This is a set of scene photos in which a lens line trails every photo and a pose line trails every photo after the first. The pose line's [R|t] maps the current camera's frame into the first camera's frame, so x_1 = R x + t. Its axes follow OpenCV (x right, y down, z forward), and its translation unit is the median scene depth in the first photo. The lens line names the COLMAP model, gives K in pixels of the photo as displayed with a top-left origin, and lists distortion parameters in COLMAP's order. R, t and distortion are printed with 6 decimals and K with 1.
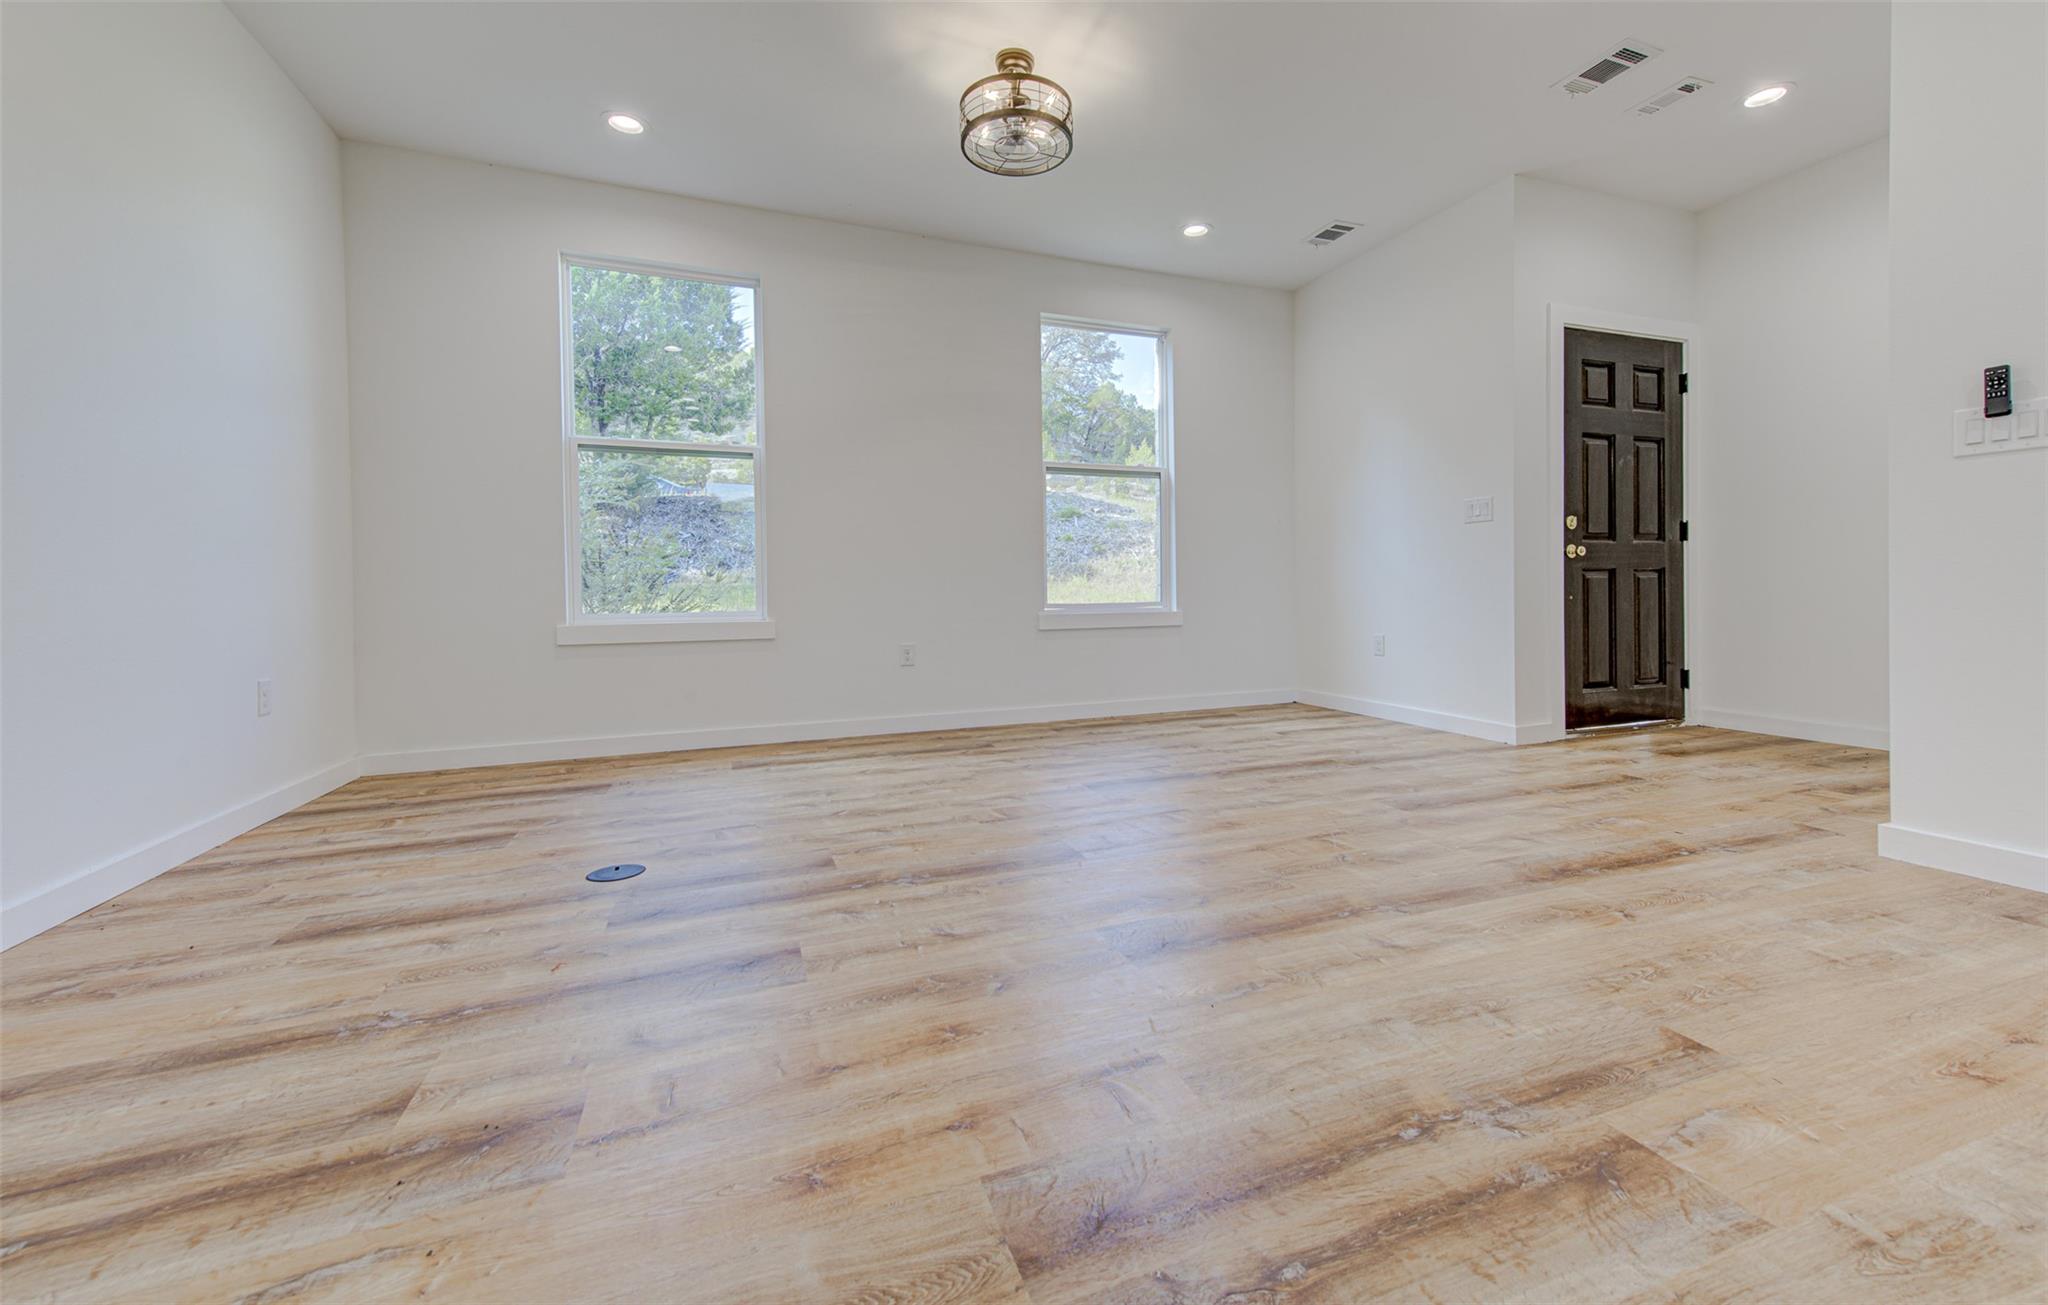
lens RADIAL K [[841.3, 0, 1017.3], [0, 841.3, 598.7], [0, 0, 1]] dist [0.027392, 0.000326]
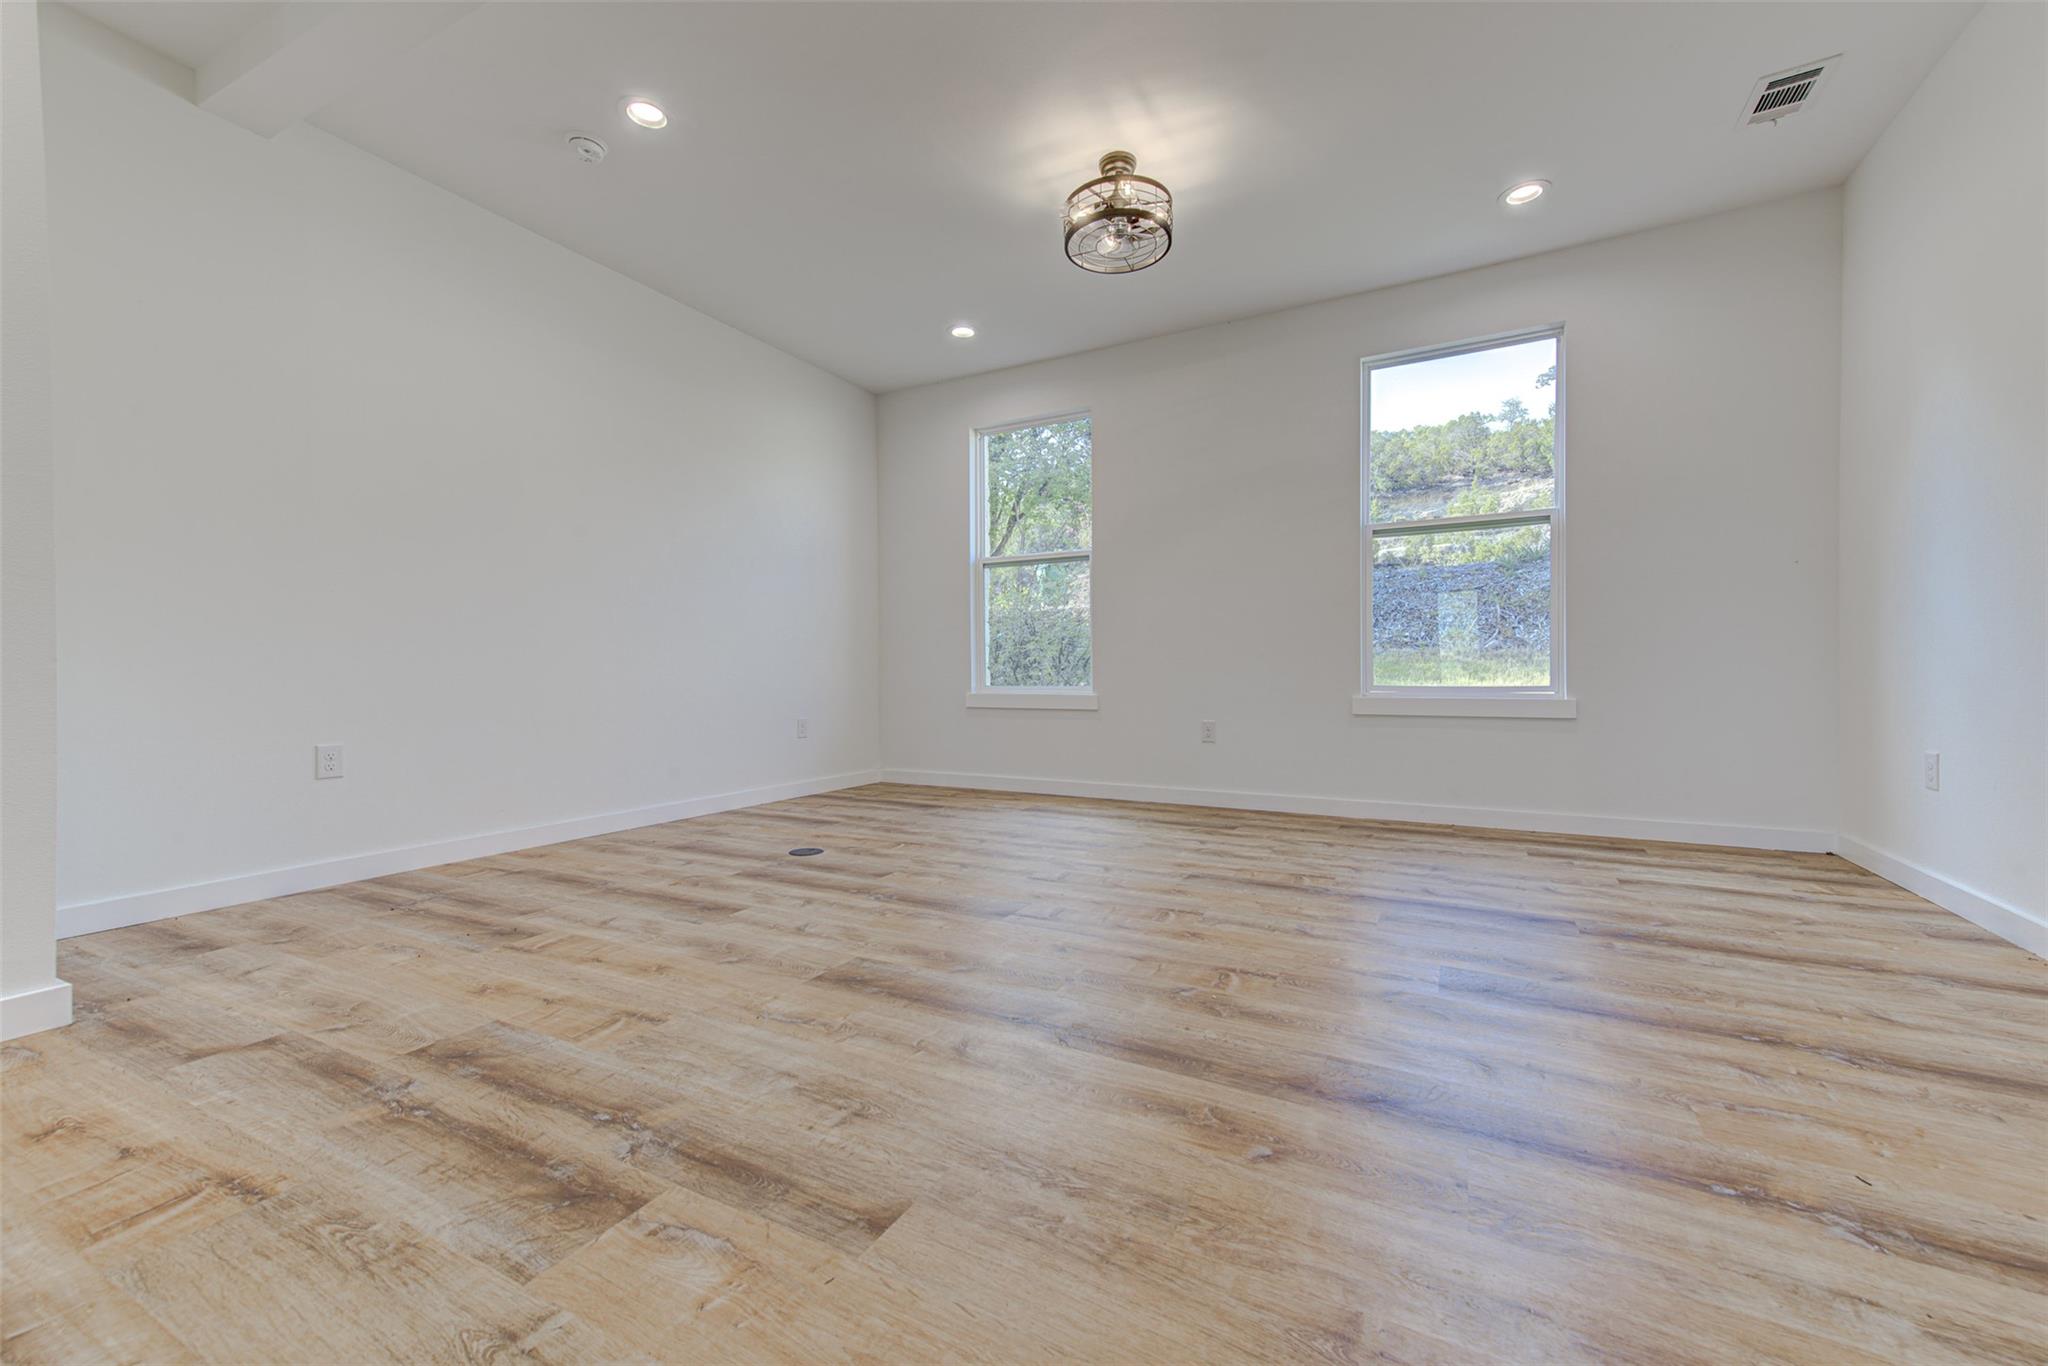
lens RADIAL K [[802.1, 0, 1039.2], [0, 802.1, 674.3], [0, 0, 1]] dist [0.027316, -0.000190]
pose [[0.645914, 0.009626, -0.763349, 1.360596], [-0.009883, 0.999942, 0.004246, -0.017004], [0.763346, 0.004802, 0.645972, 0.558758]]
